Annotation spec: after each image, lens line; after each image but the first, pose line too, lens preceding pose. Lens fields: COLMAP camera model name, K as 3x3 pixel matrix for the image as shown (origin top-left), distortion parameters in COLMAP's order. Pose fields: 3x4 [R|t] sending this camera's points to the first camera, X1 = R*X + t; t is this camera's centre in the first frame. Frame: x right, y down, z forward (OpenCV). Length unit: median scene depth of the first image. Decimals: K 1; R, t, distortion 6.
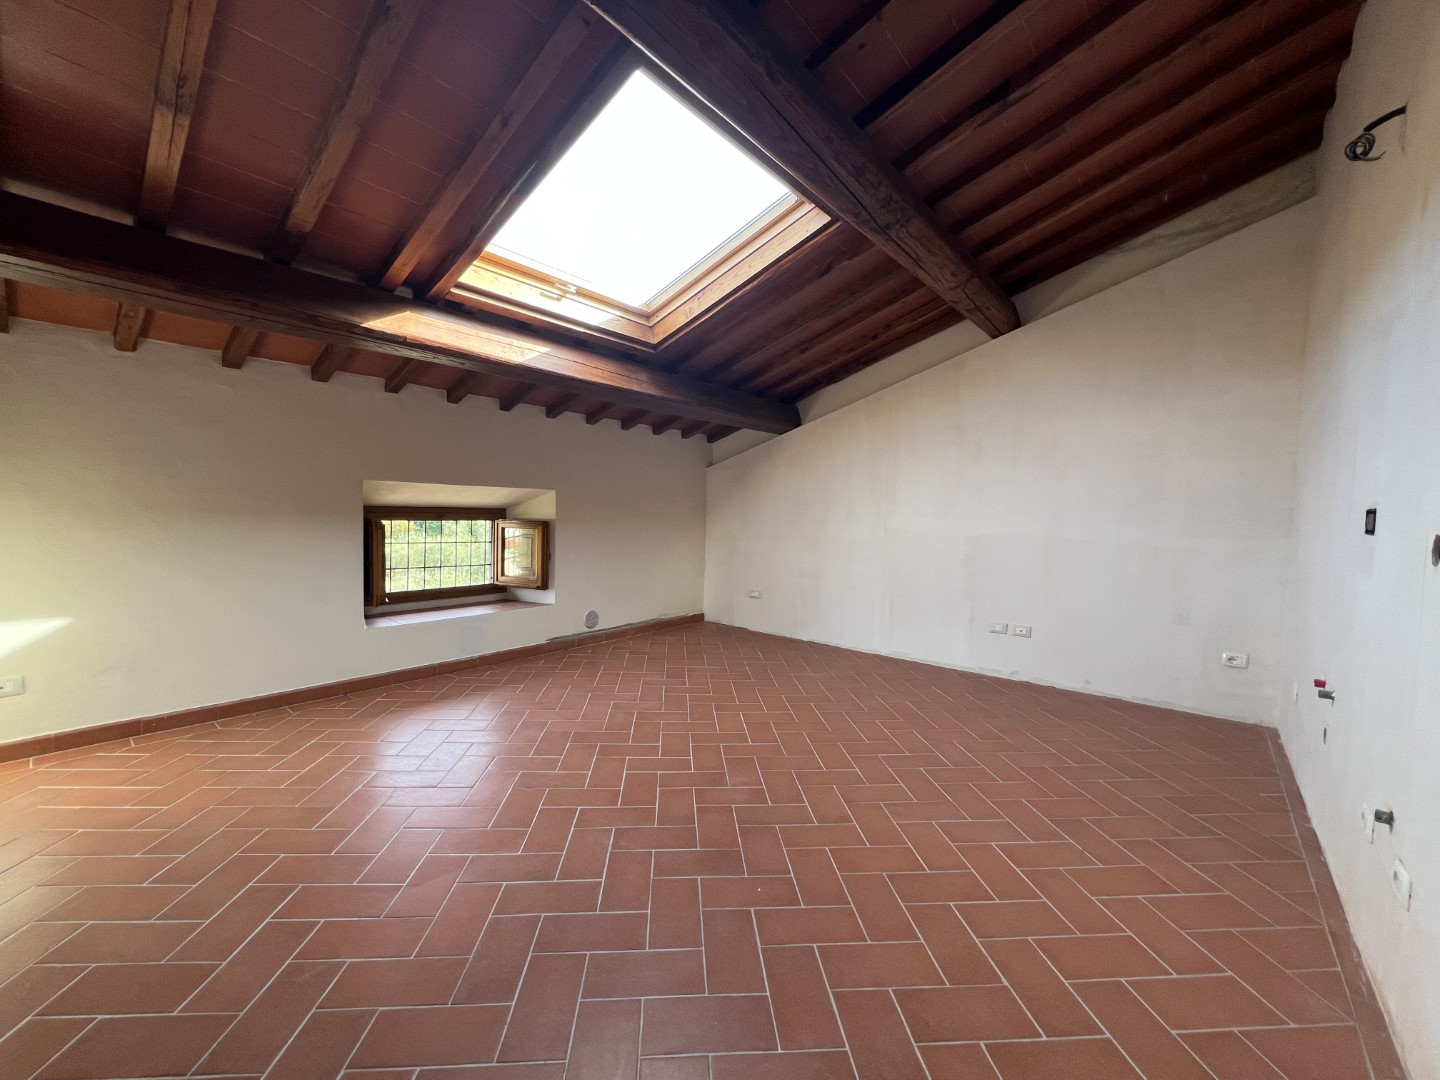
lens RADIAL K [[576.1, 0, 707.9], [0, 576.1, 538.7], [0, 0, 1]] dist [-0.013428, 0.001348]
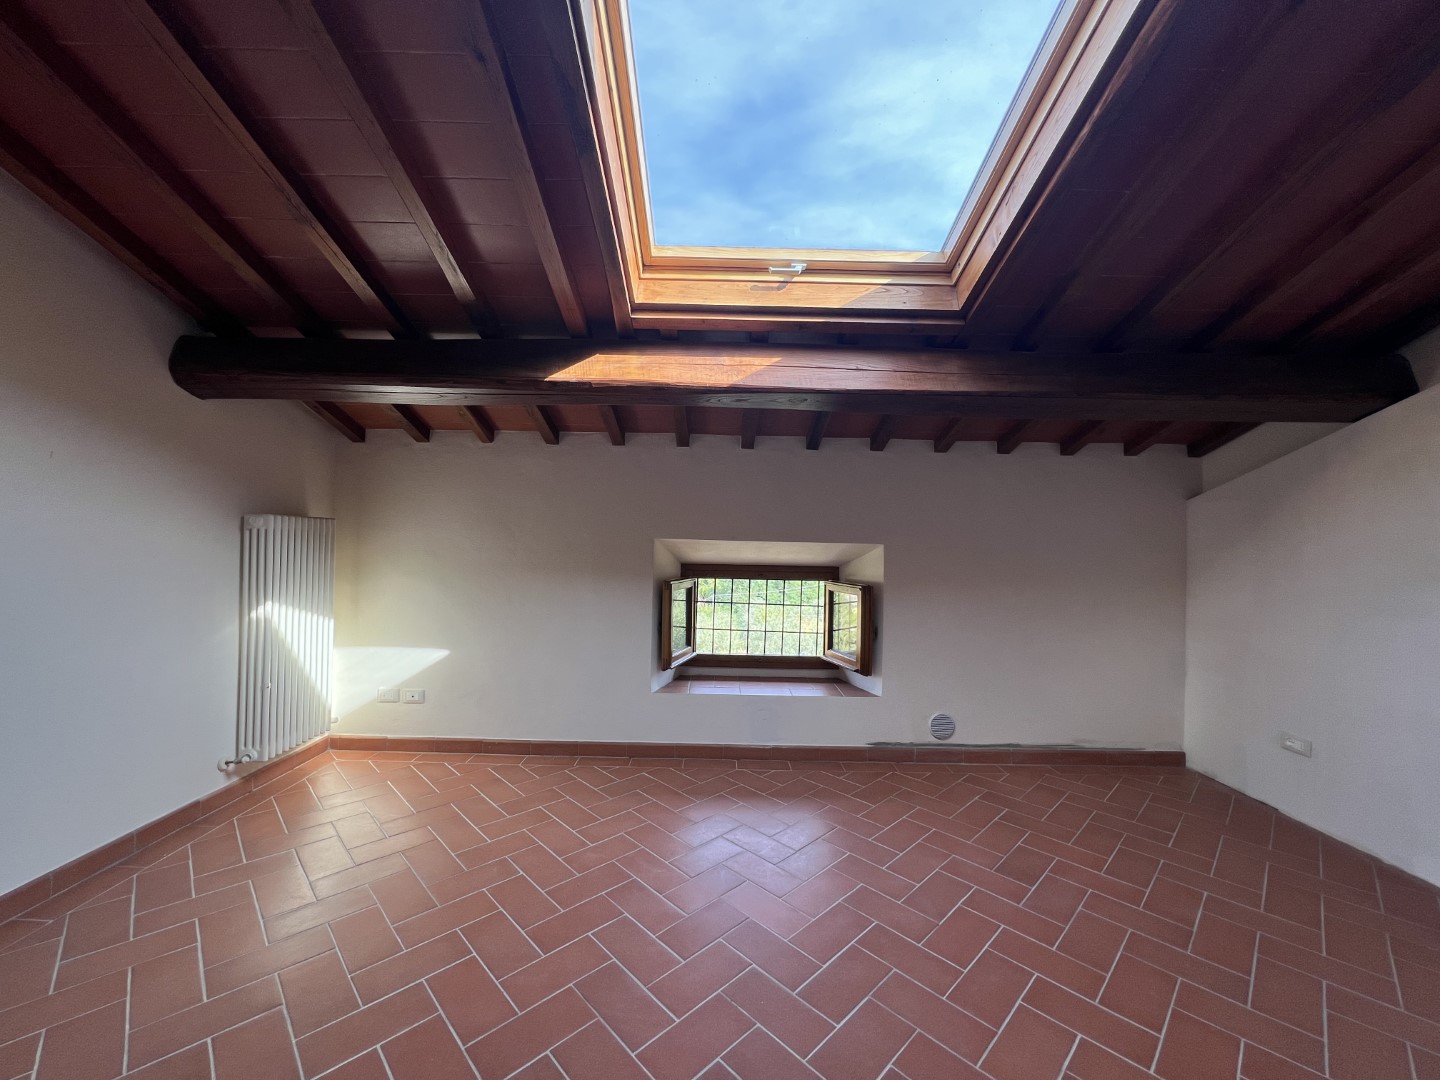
lens RADIAL K [[577.6, 0, 706.6], [0, 577.6, 540.7], [0, 0, 1]] dist [-0.001629, -0.000265]
pose [[0.651082, -0.020902, -0.758720, 0.160610], [-0.043755, 0.996925, -0.065012, -0.029959], [0.757745, 0.075526, 0.648165, 0.330007]]
